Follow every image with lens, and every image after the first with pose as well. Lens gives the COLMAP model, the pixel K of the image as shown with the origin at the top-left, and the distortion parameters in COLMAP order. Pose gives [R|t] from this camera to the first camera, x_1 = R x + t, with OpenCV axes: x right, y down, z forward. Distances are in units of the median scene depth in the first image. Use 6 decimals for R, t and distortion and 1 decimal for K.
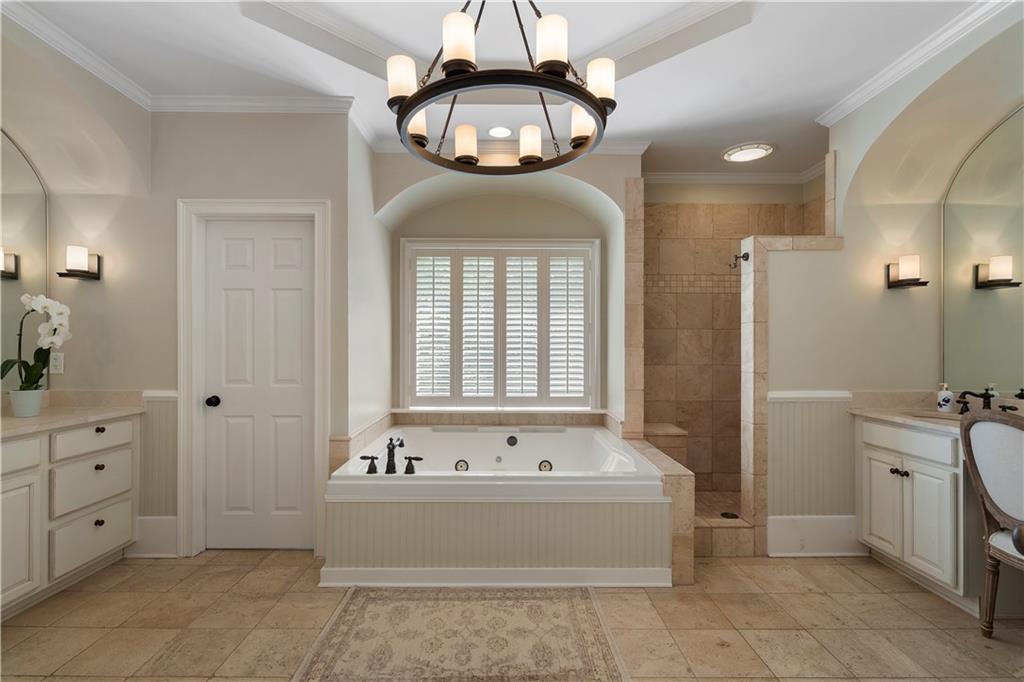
lens RADIAL K [[466.1, 0, 507.1], [0, 466.1, 342.4], [0, 0, 1]] dist [-0.004759, 0.000603]
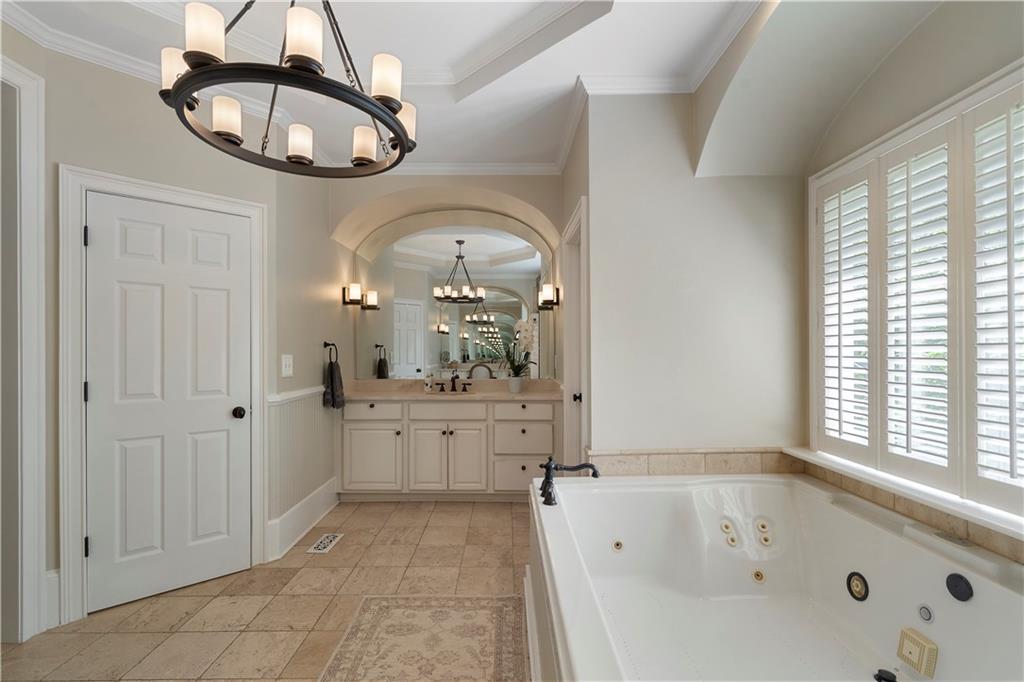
lens RADIAL K [[466.1, 0, 507.2], [0, 466.1, 348.2], [0, 0, 1]] dist [-0.004759, 0.000603]
pose [[-0.001416, -0.009056, -0.999958, 0.711648], [0.003365, 0.999953, -0.009061, 0.013622], [0.999993, -0.003378, -0.001386, 1.055929]]
